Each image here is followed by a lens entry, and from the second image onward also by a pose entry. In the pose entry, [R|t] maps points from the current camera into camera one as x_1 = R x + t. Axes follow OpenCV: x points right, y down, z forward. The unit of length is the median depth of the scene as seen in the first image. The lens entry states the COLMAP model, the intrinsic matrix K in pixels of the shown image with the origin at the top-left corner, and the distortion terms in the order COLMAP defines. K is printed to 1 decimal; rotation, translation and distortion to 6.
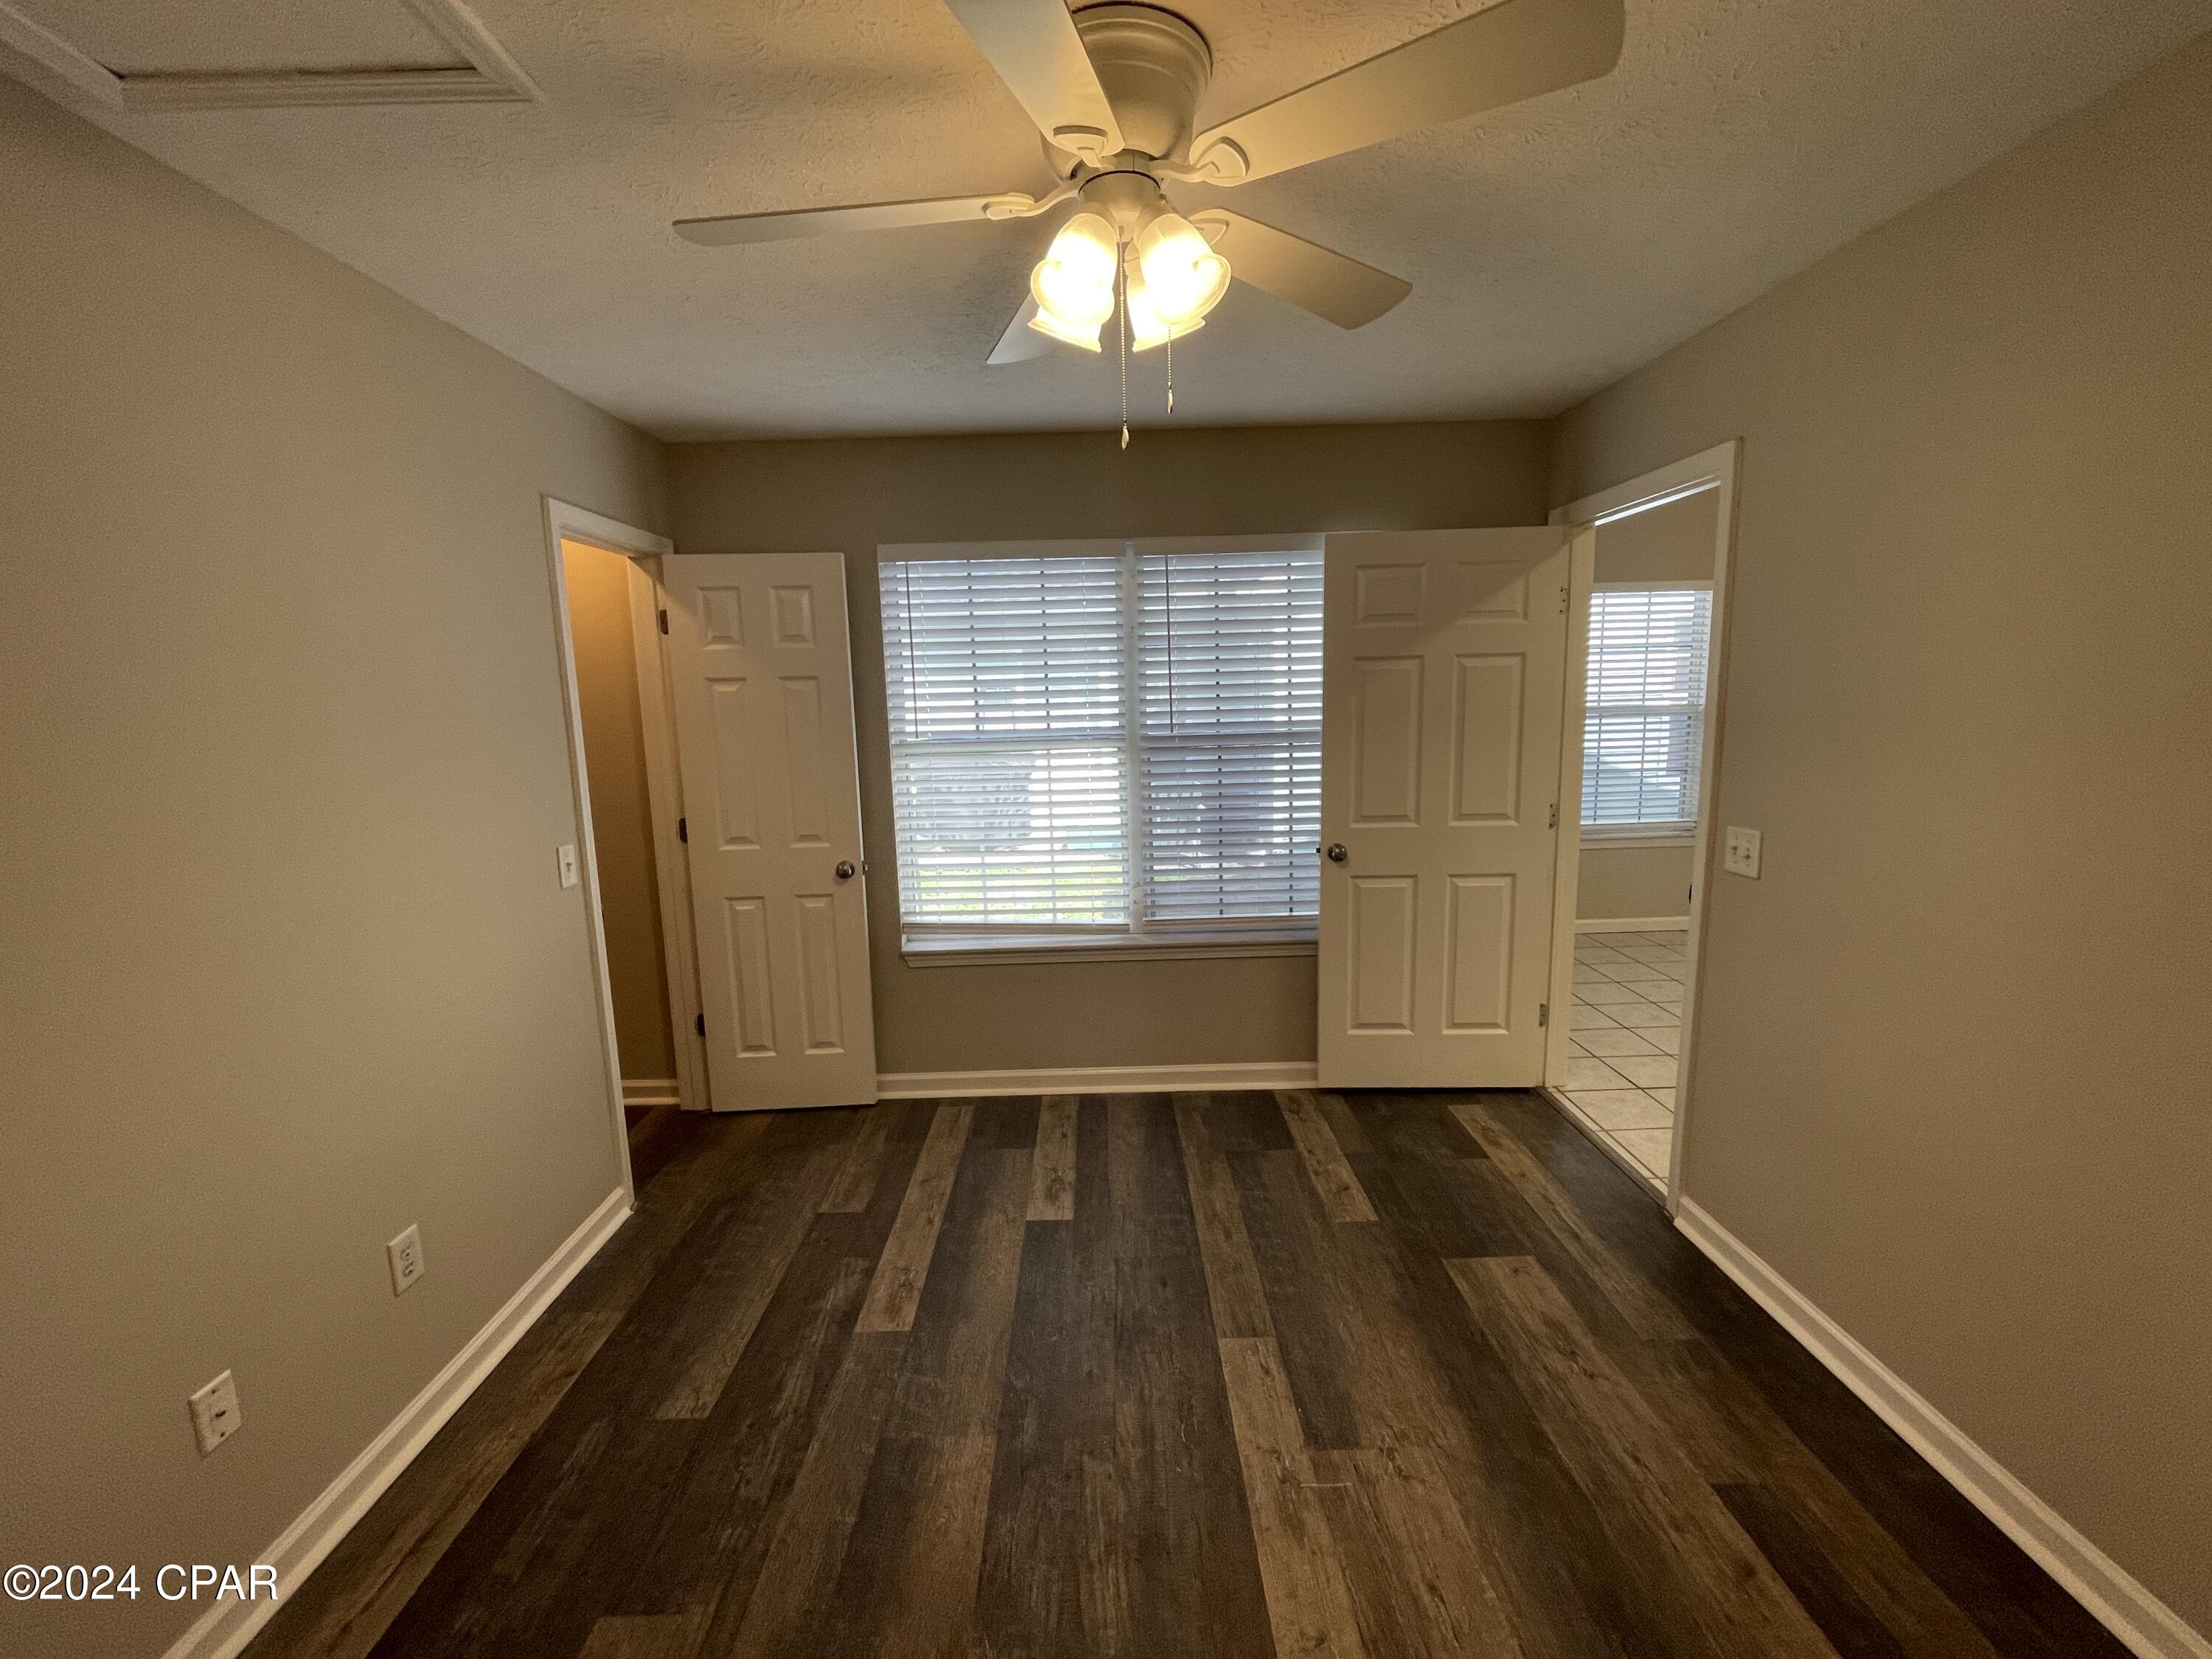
lens RADIAL K [[893.2, 0, 1097.1], [0, 893.2, 836.6], [0, 0, 1]] dist [-0.001597, 0.001066]
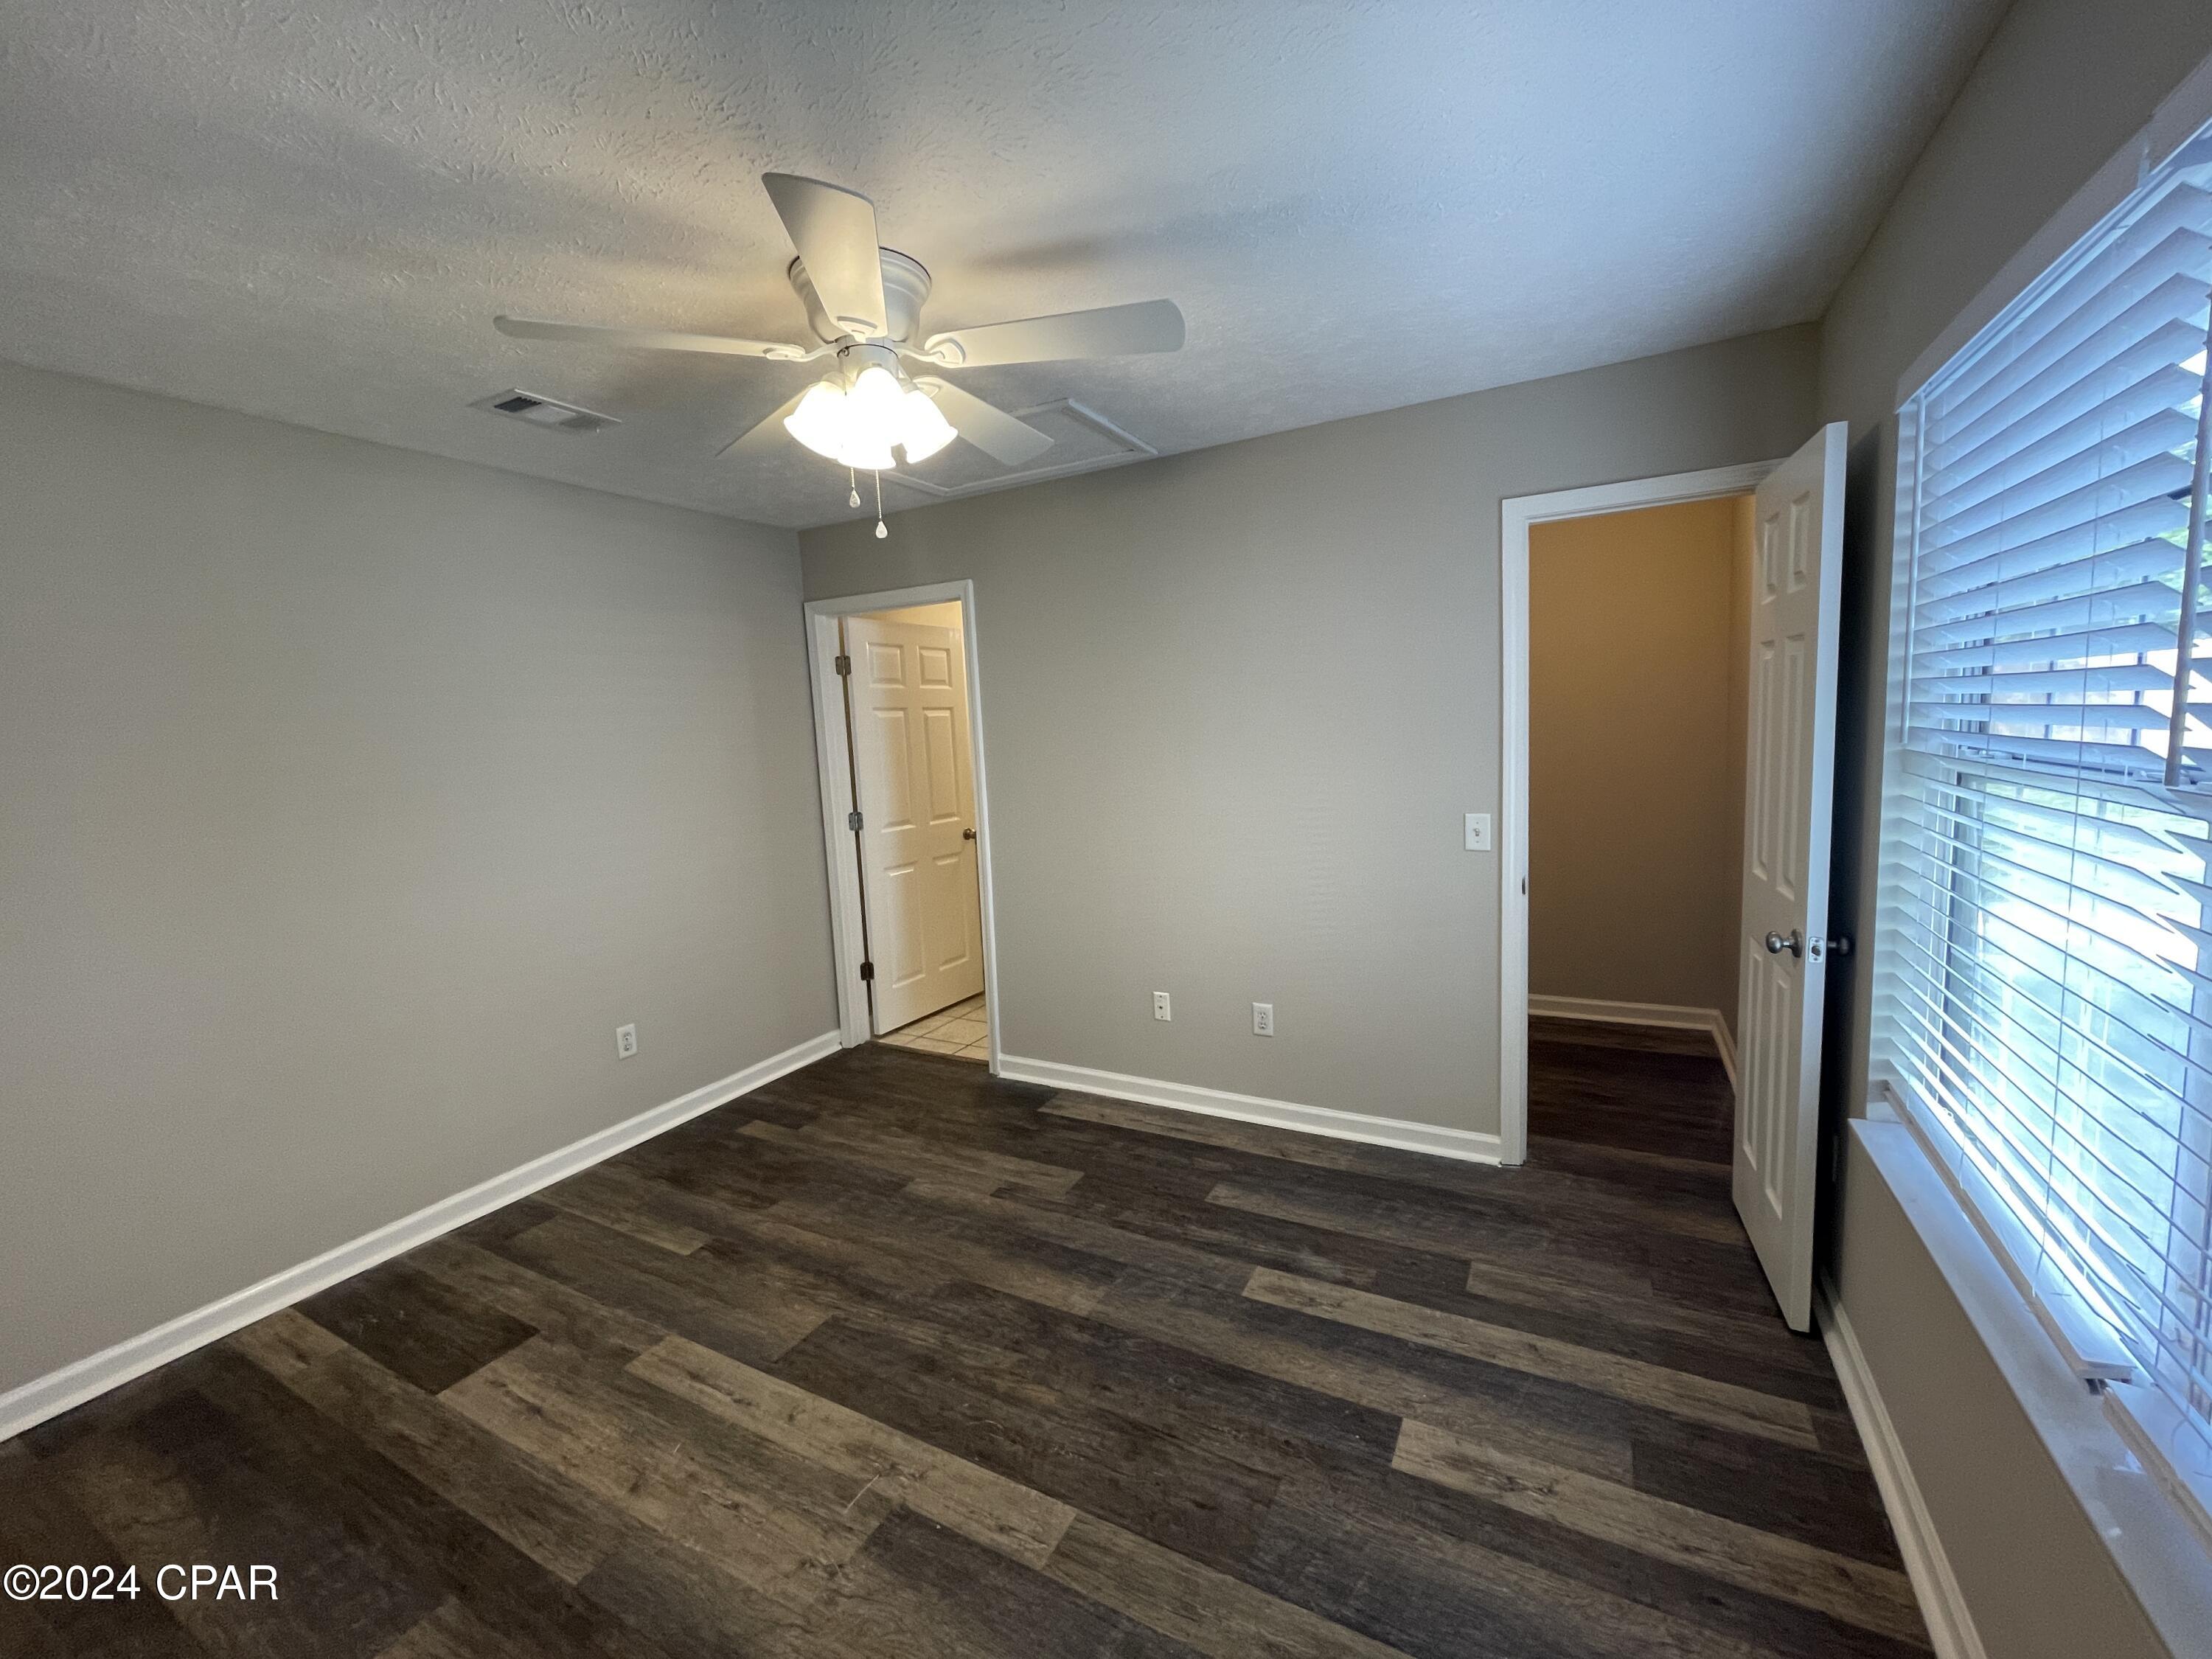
lens RADIAL K [[893.2, 0, 1099.8], [0, 893.2, 825.9], [0, 0, 1]] dist [-0.001597, 0.001066]
pose [[-0.474896, 0.148963, -0.867343, 0.801985], [-0.079782, 0.974224, 0.211003, -0.226691], [0.876418, 0.169403, -0.450771, 1.402288]]
